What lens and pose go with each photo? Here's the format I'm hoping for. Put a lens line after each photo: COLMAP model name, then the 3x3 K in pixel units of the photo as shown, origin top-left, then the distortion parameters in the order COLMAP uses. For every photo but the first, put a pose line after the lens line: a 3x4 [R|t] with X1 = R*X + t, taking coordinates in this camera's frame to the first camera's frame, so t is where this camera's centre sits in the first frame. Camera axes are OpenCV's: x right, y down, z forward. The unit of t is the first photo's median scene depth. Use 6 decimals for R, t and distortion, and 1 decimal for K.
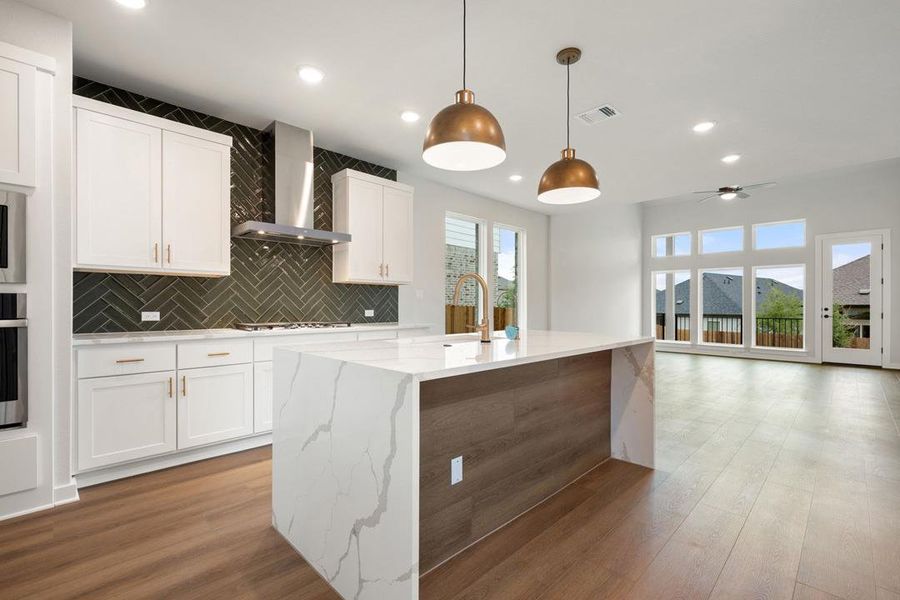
lens RADIAL K [[397.3, 0, 453.4], [0, 397.3, 305.0], [0, 0, 1]] dist [0.000533, -0.001890]
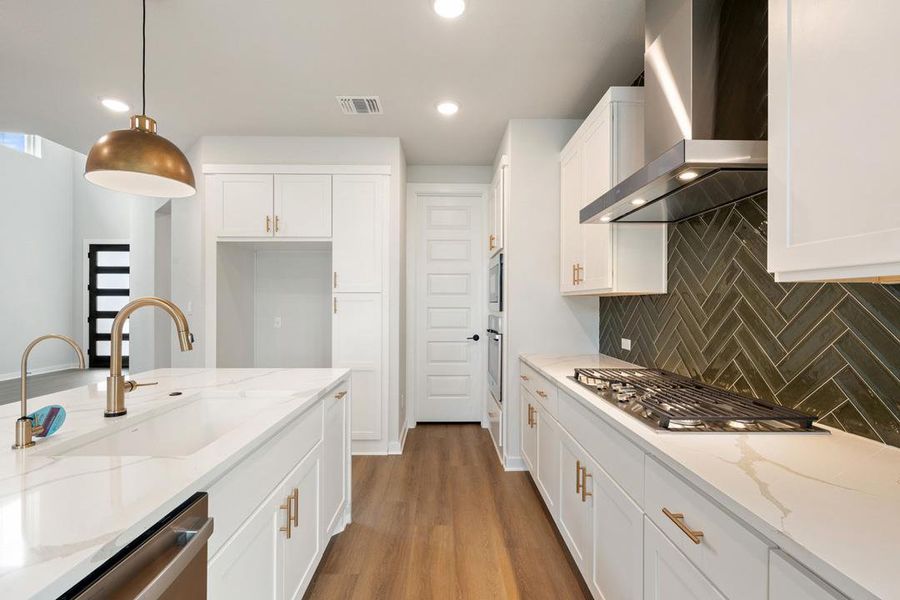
lens RADIAL K [[397.3, 0, 449.1], [0, 397.3, 303.8], [0, 0, 1]] dist [0.000533, -0.001890]
pose [[-0.695111, -0.005458, -0.718882, 0.088234], [-0.005506, 0.999982, -0.002268, -0.039800], [0.718881, 0.002381, -0.695129, 0.961004]]
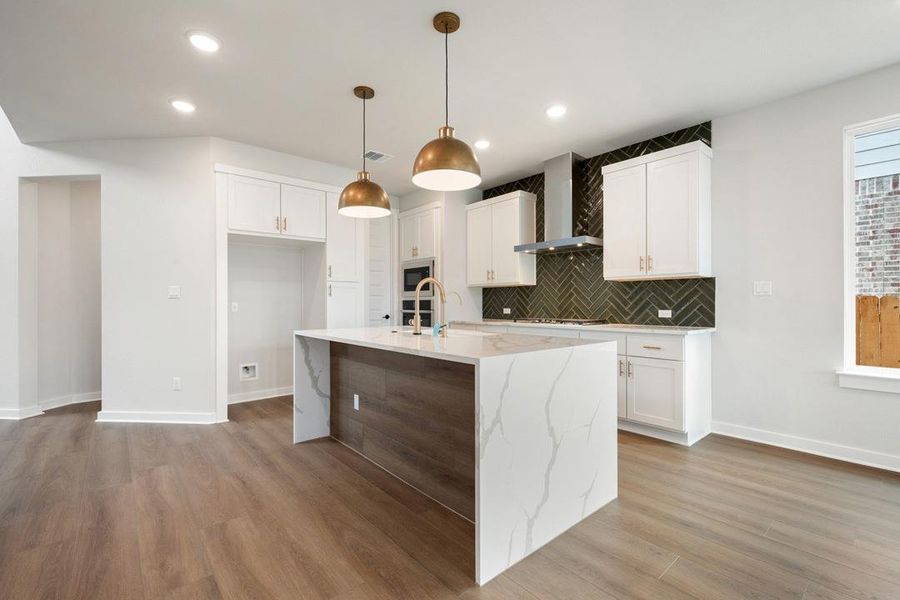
lens RADIAL K [[397.3, 0, 448.8], [0, 397.3, 303.5], [0, 0, 1]] dist [0.000533, -0.001890]
pose [[-0.083088, -0.002693, -0.996539, 0.704413], [0.001608, 0.999995, -0.002836, 0.000616], [0.996541, -0.001838, -0.083083, 0.649100]]
